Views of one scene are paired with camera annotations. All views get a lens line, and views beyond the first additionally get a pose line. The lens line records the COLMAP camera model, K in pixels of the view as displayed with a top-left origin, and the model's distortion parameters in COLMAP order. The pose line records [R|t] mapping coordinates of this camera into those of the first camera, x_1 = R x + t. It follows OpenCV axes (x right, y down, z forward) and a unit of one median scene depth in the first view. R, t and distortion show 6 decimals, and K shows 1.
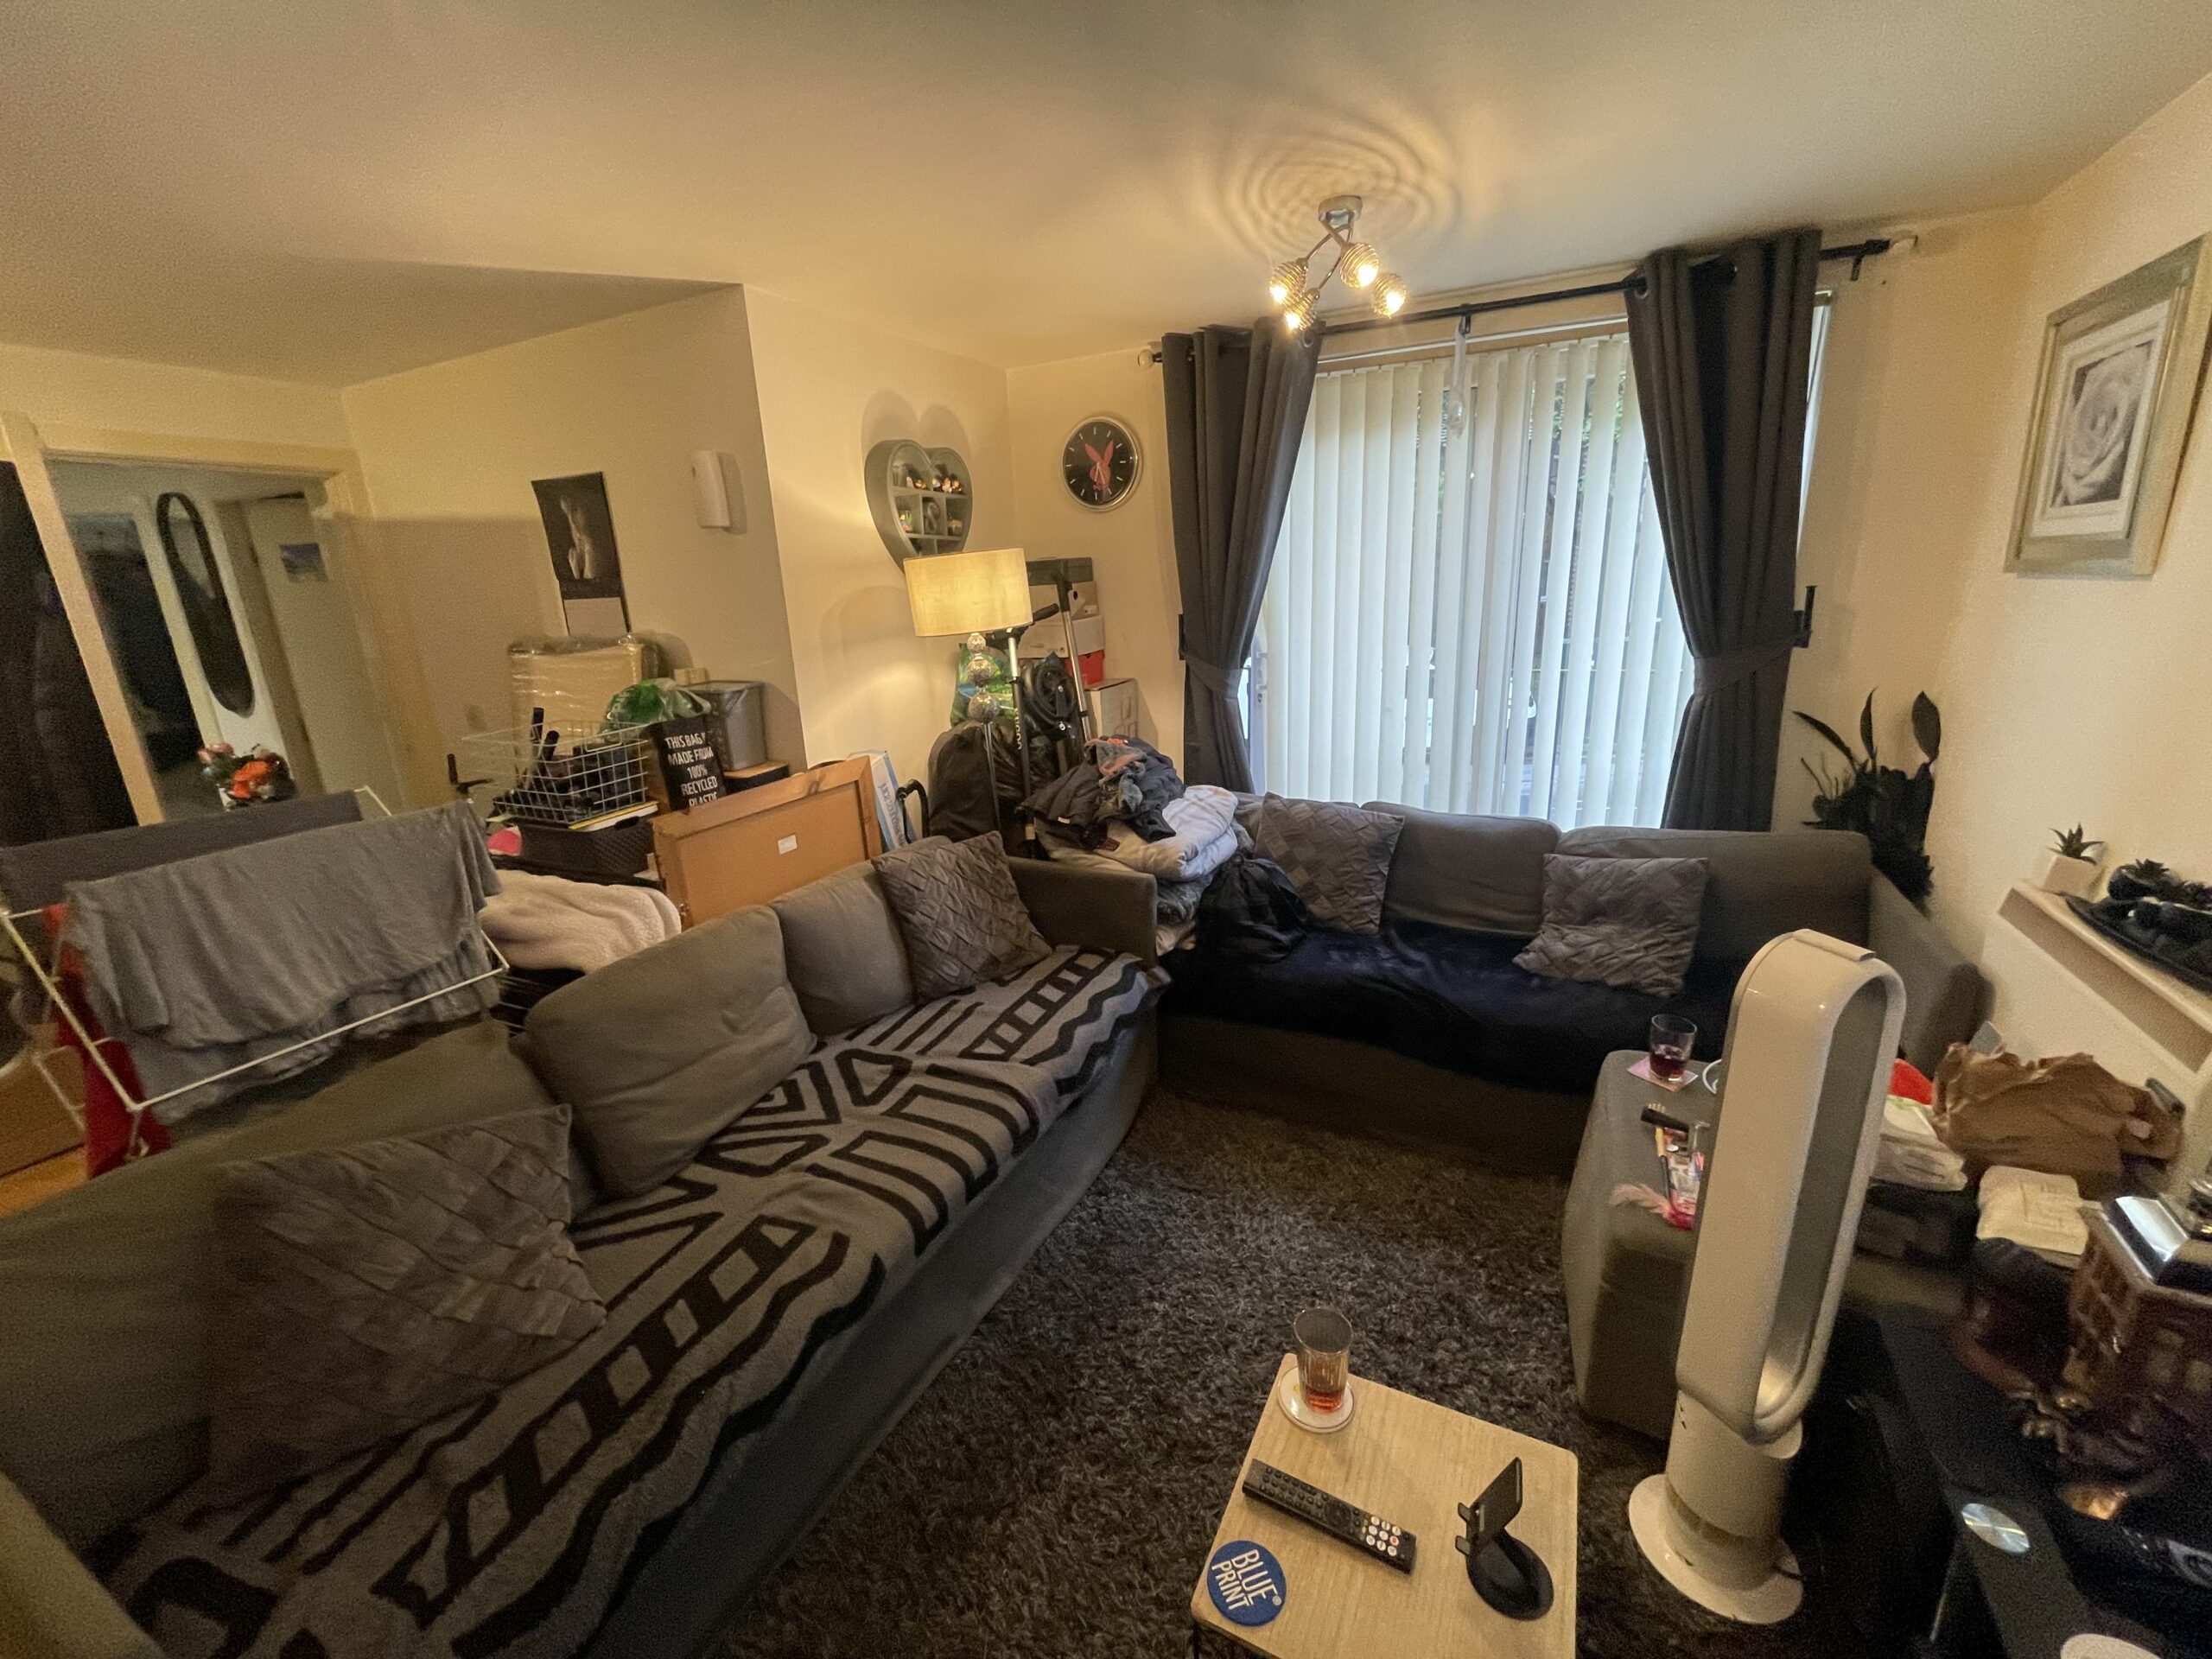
lens RADIAL K [[891.0, 0, 1106.0], [0, 891.0, 829.5], [0, 0, 1]] dist [-0.001578, 0.000099]
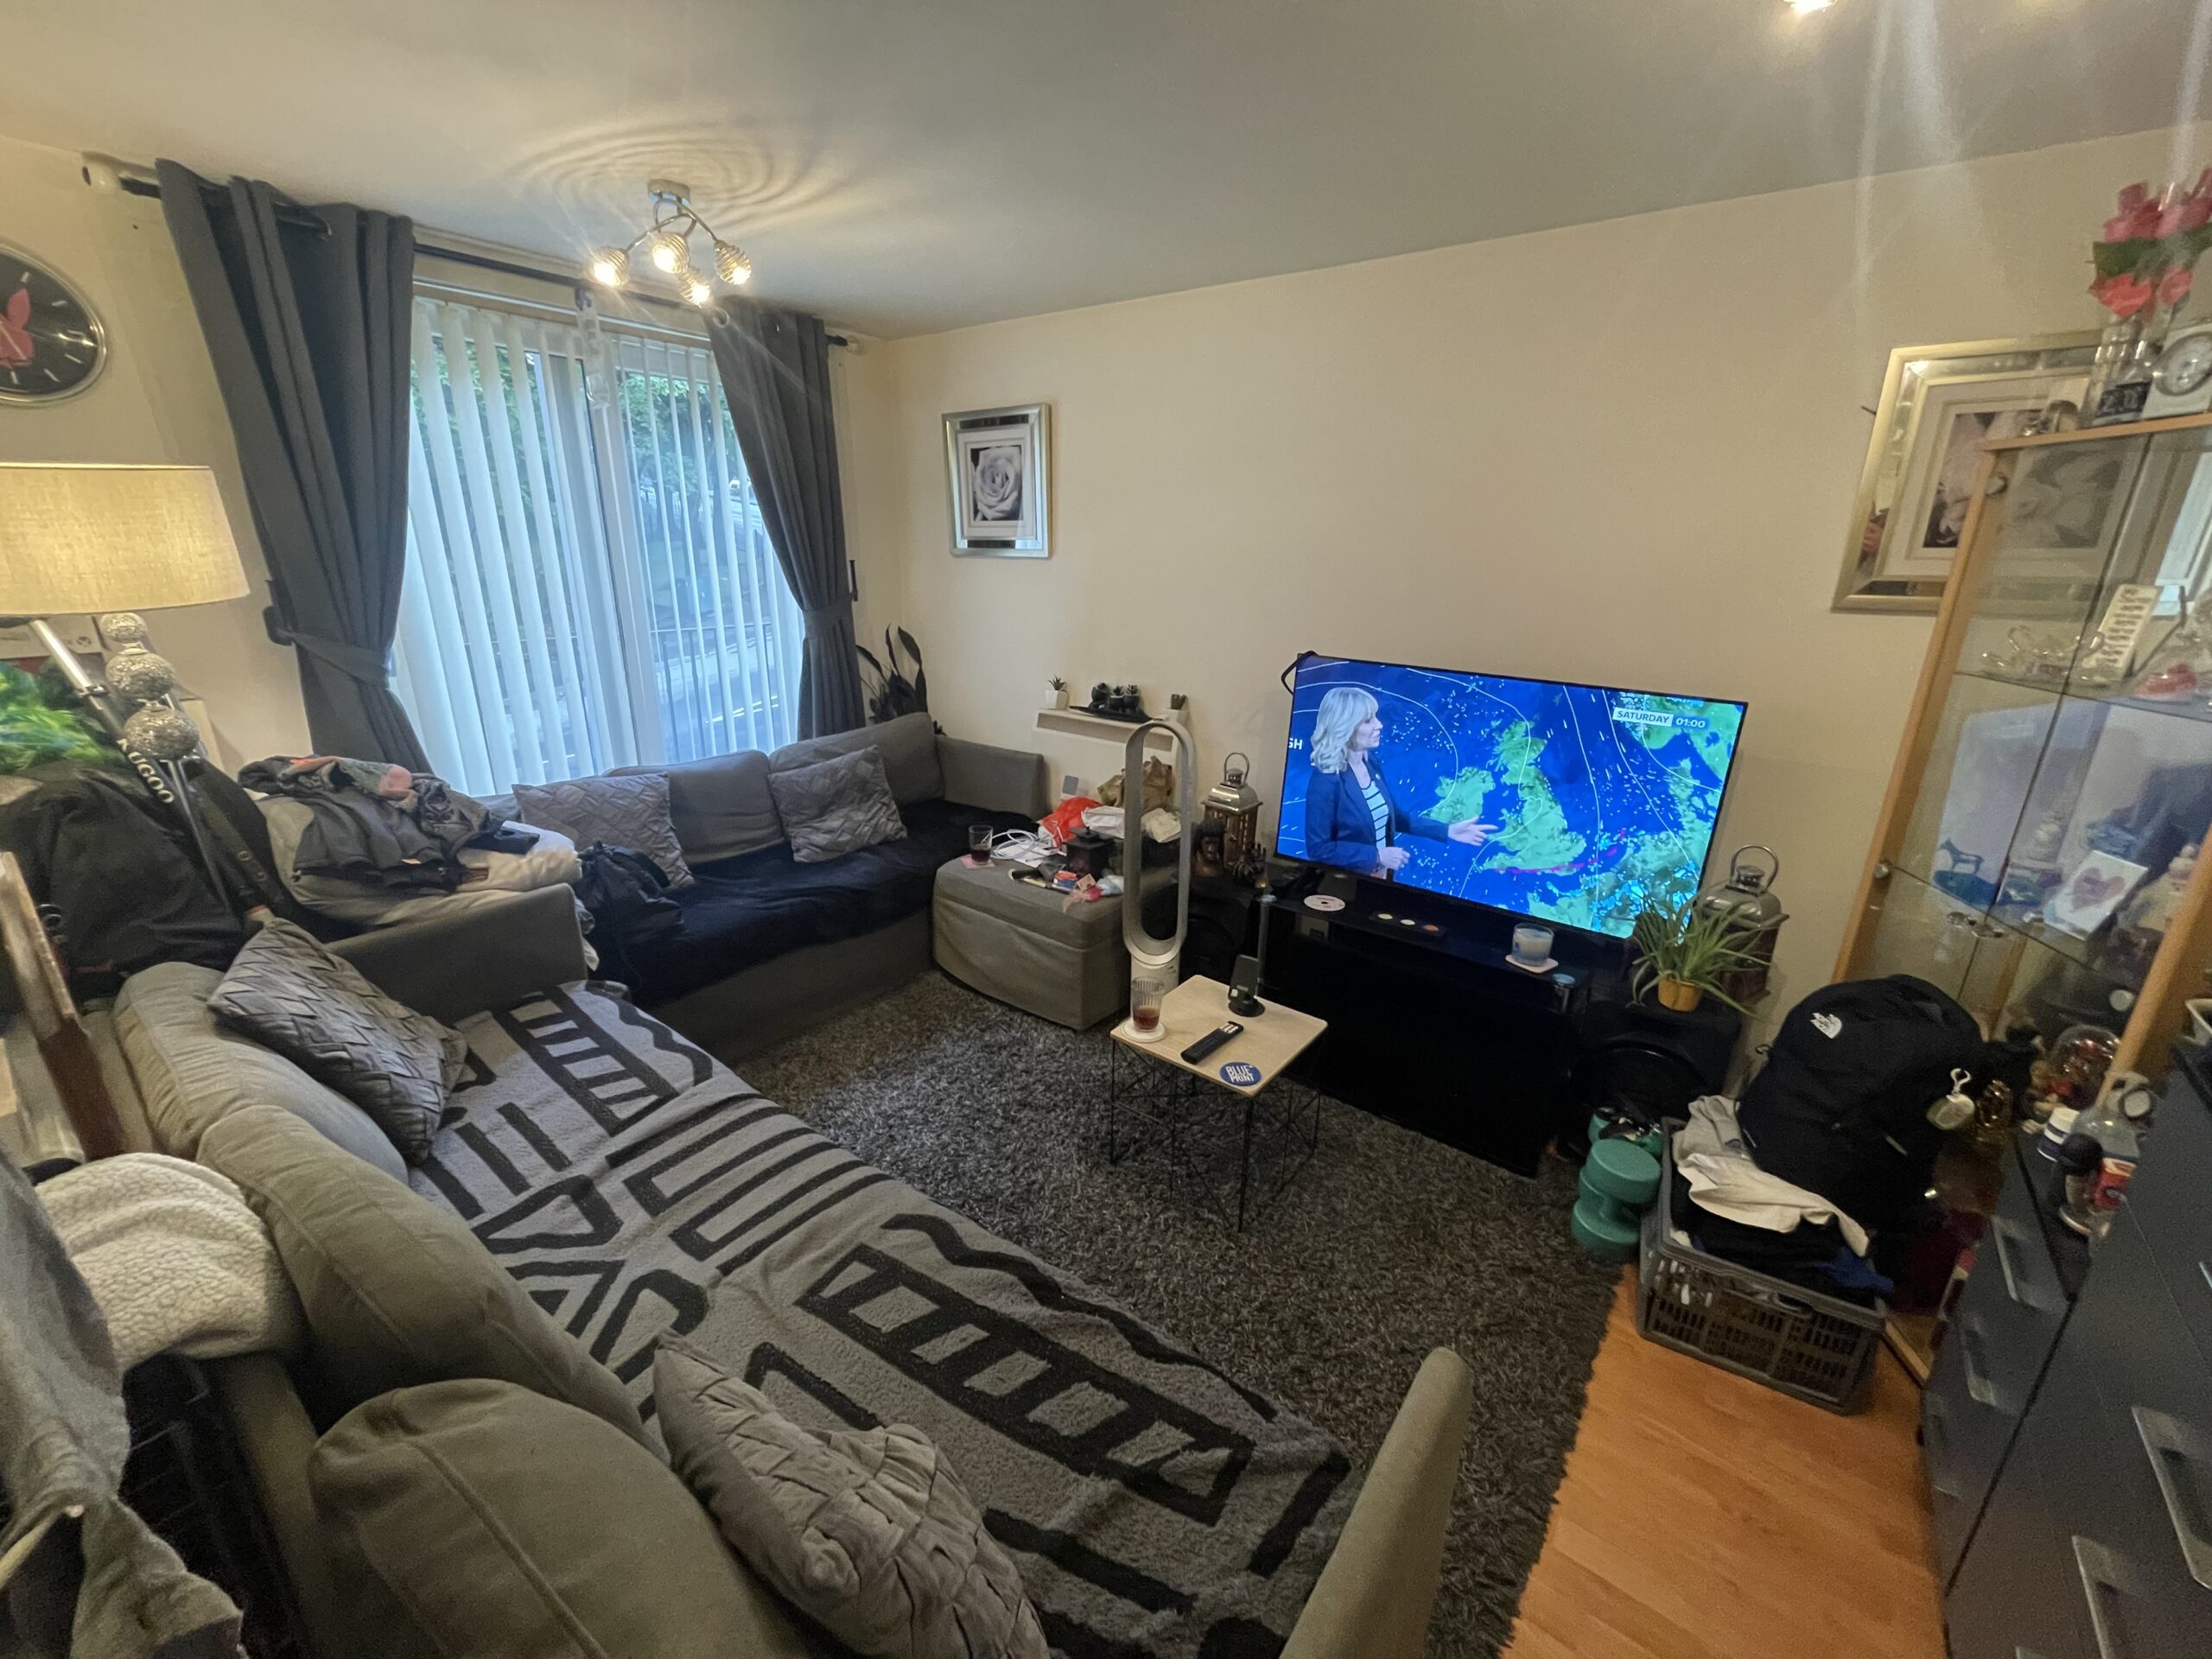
lens RADIAL K [[885.0, 0, 1106.0], [0, 885.0, 829.5], [0, 0, 1]] dist [0.000296, -0.000378]
pose [[0.192188, -0.262740, 0.945532, -0.777152], [0.245124, 0.945806, 0.212992, -0.063095], [-0.950252, 0.190838, 0.246176, 0.352547]]
